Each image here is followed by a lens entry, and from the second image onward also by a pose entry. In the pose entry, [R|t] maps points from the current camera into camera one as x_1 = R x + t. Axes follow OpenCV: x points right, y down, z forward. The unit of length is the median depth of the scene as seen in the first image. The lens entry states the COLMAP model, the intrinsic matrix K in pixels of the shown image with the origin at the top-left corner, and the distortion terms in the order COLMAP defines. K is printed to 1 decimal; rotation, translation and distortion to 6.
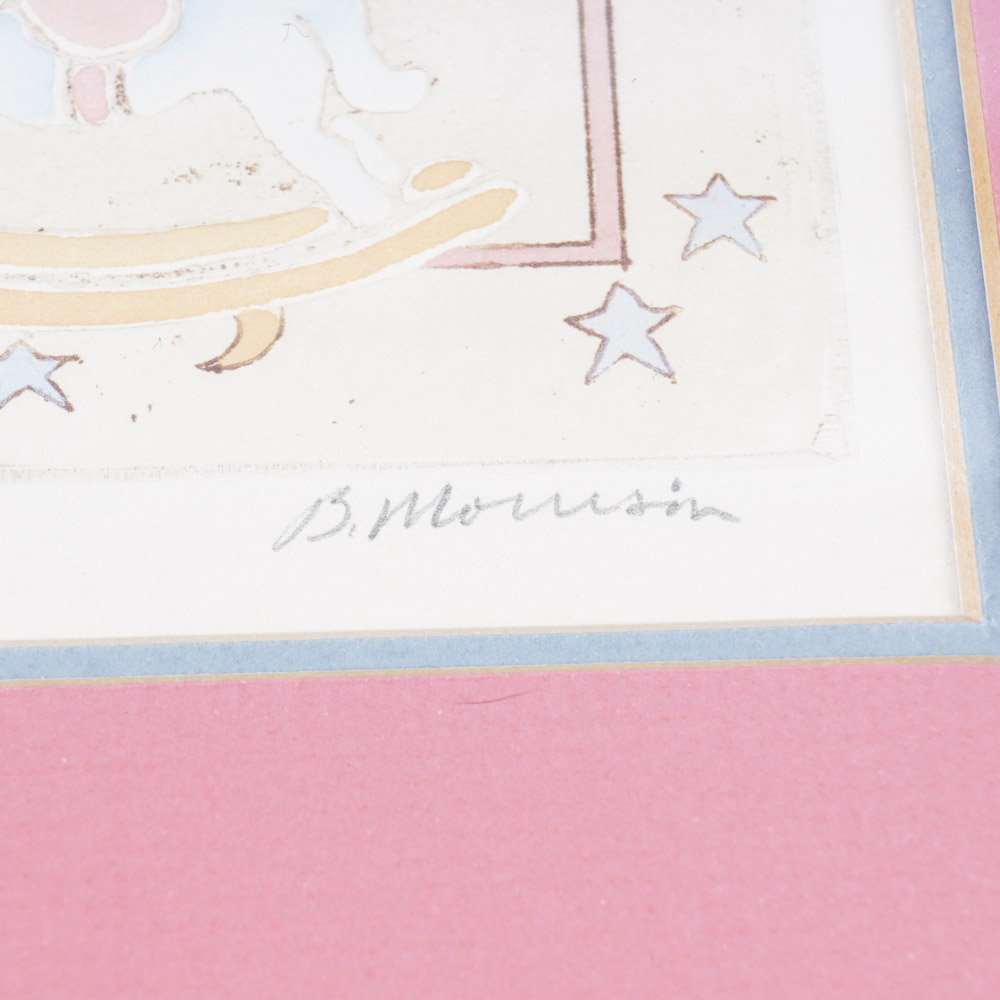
lens RADIAL K [[3193.7, 0, 500.0], [0, 3193.7, 500.0], [0, 0, 1]] dist [0.000600, -0.191081]
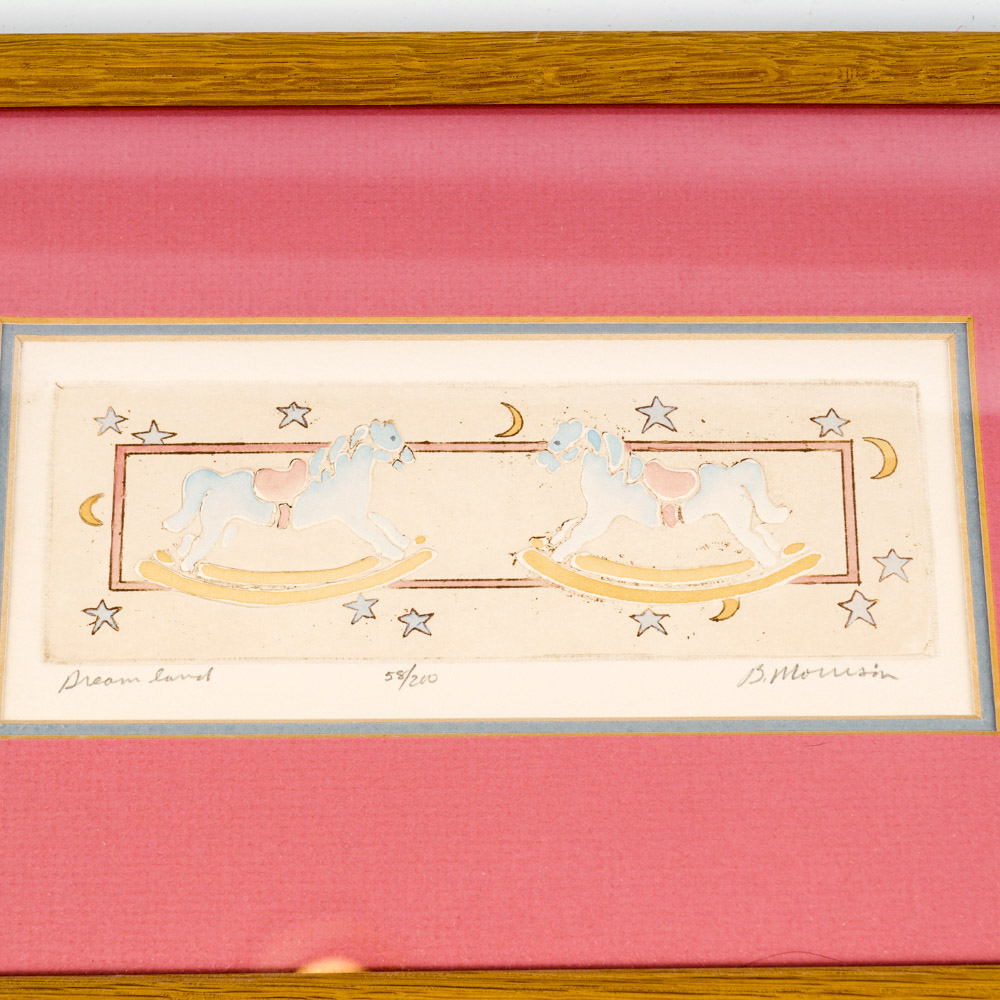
lens RADIAL K [[2366.2, 0, 500.0], [0, 2366.2, 500.0], [0, 0, 1]] dist [-0.051951, 0.102636]
pose [[0.999135, 0.026946, -0.031665, -0.216485], [-0.024358, 0.996539, 0.079476, -0.309267], [0.033697, -0.078636, 0.996334, -1.101036]]
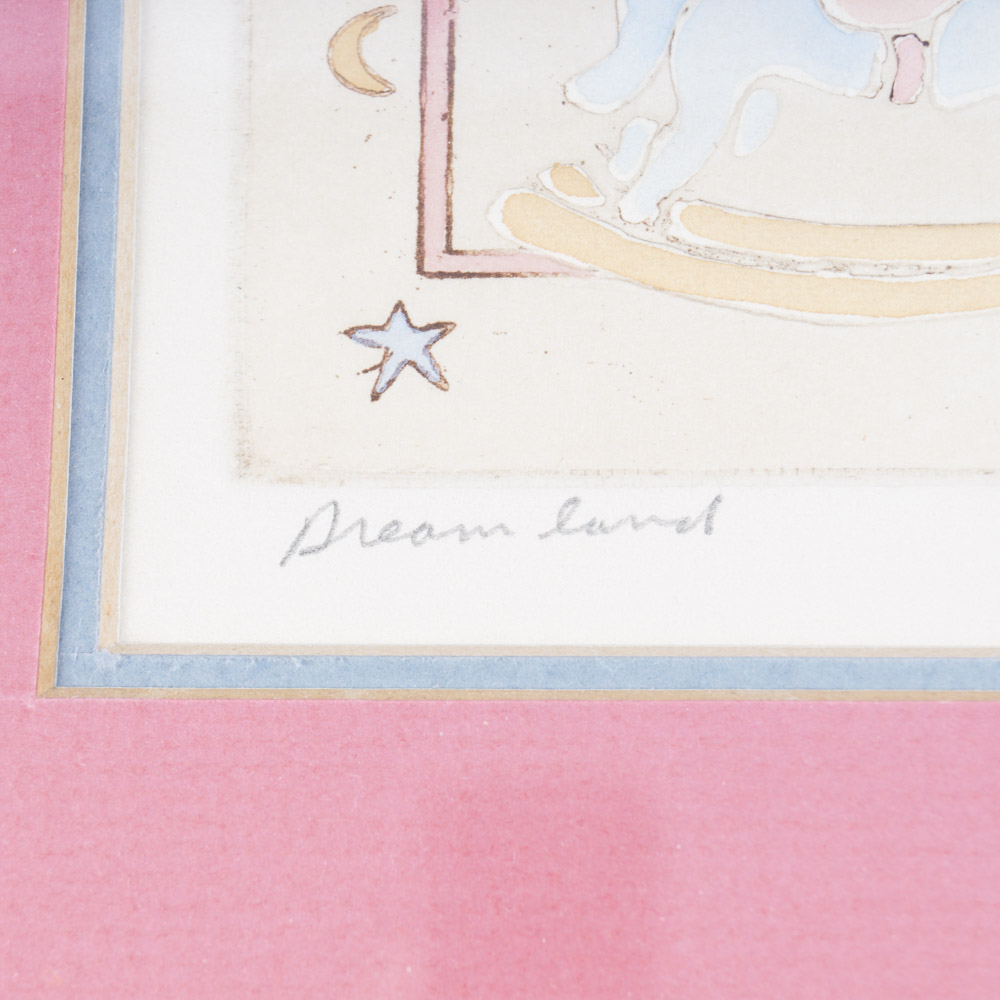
lens RADIAL K [[3193.7, 0, 500.0], [0, 3193.7, 500.0], [0, 0, 1]] dist [0.000600, -0.191081]
pose [[0.996636, 0.035492, -0.073866, -0.525550], [-0.024932, 0.989941, 0.139265, -0.124361], [0.078066, -0.136955, 0.987496, -0.020492]]
